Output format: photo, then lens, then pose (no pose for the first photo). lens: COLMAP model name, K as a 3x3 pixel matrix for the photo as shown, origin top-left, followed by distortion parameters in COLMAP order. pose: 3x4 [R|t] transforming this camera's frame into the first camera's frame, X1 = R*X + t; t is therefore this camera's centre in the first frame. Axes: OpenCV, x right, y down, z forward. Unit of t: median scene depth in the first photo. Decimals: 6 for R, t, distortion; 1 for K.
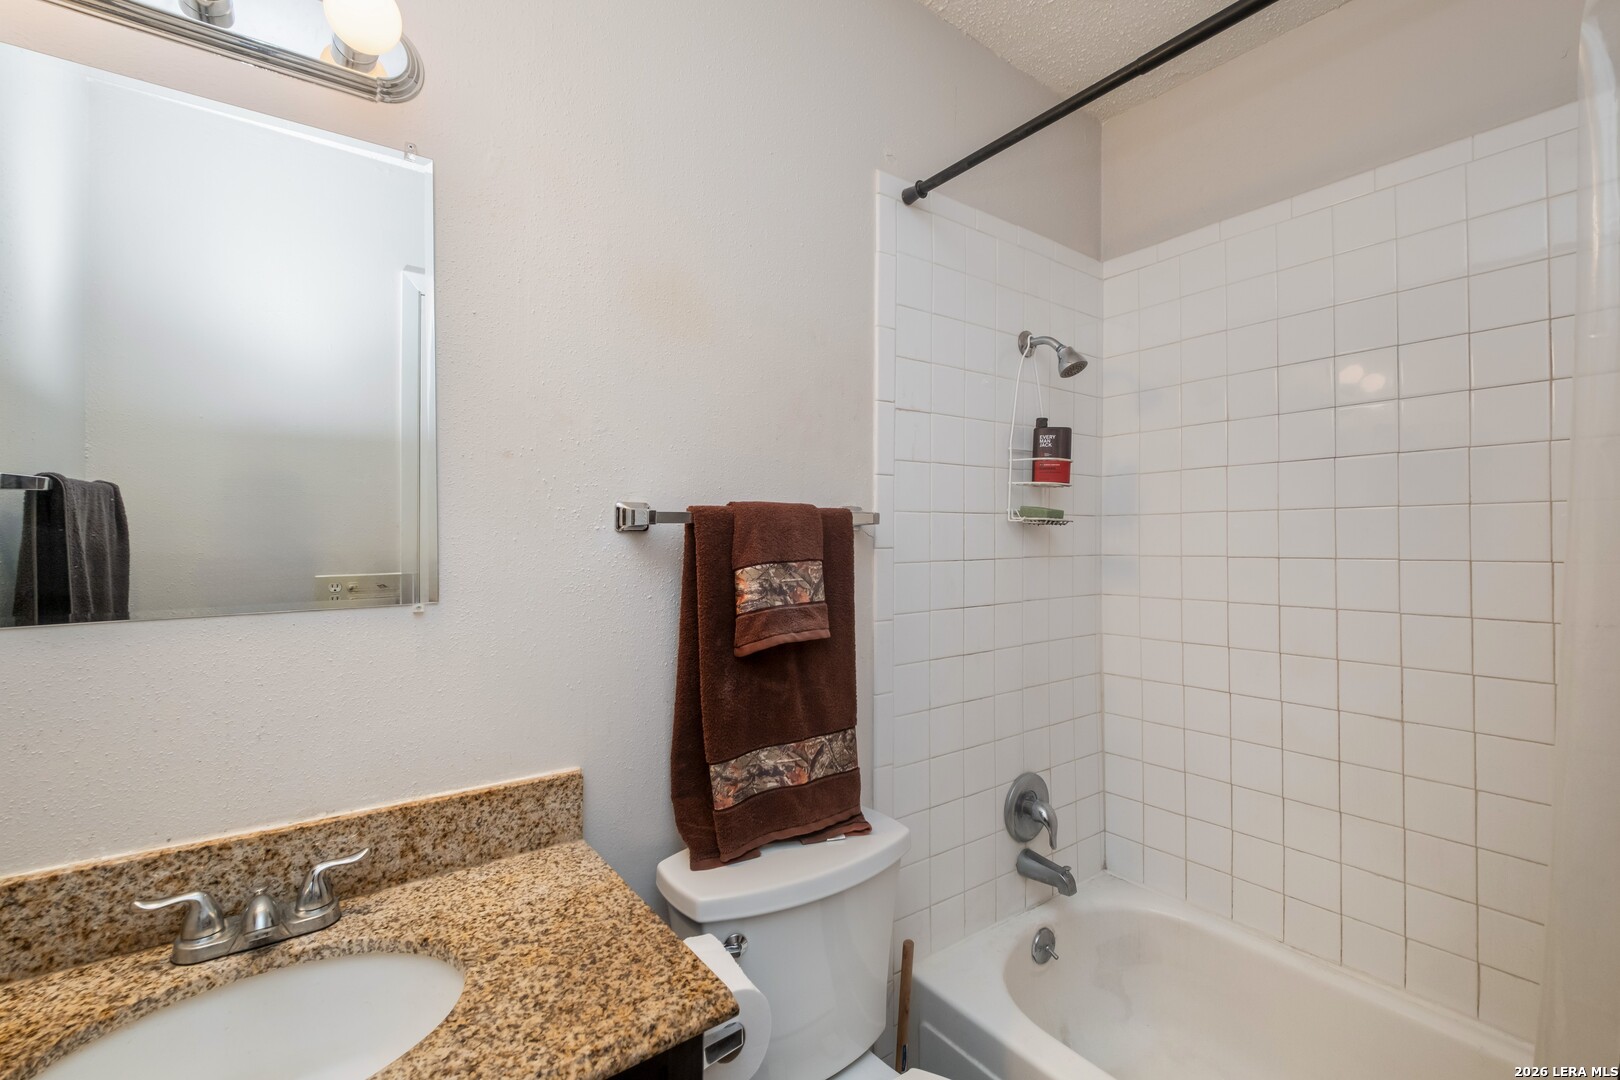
lens RADIAL K [[699.0, 0, 818.8], [0, 699.0, 540.7], [0, 0, 1]] dist [0.007807, -0.005193]
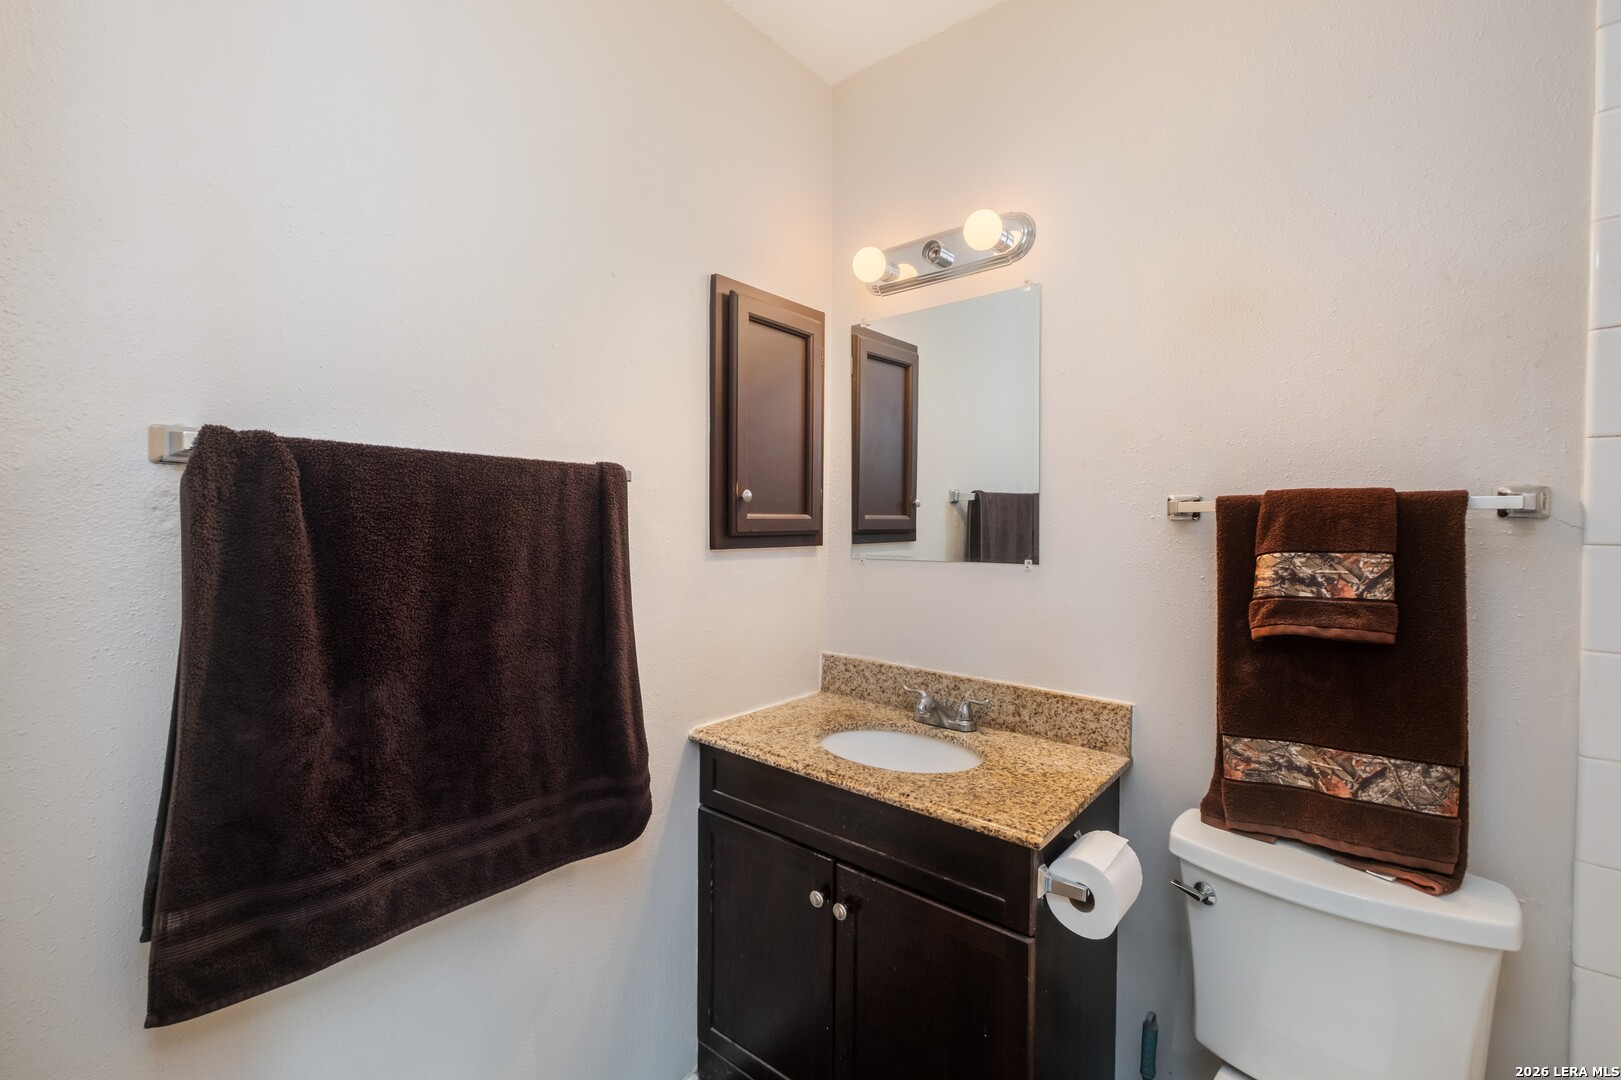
lens RADIAL K [[699.4, 0, 805.7], [0, 699.4, 537.4], [0, 0, 1]] dist [0.007807, -0.005193]
pose [[0.227559, 0.022999, -0.973493, 0.763879], [-0.015972, 0.999675, 0.019884, 0.003780], [0.973633, 0.011024, 0.227853, 0.121835]]
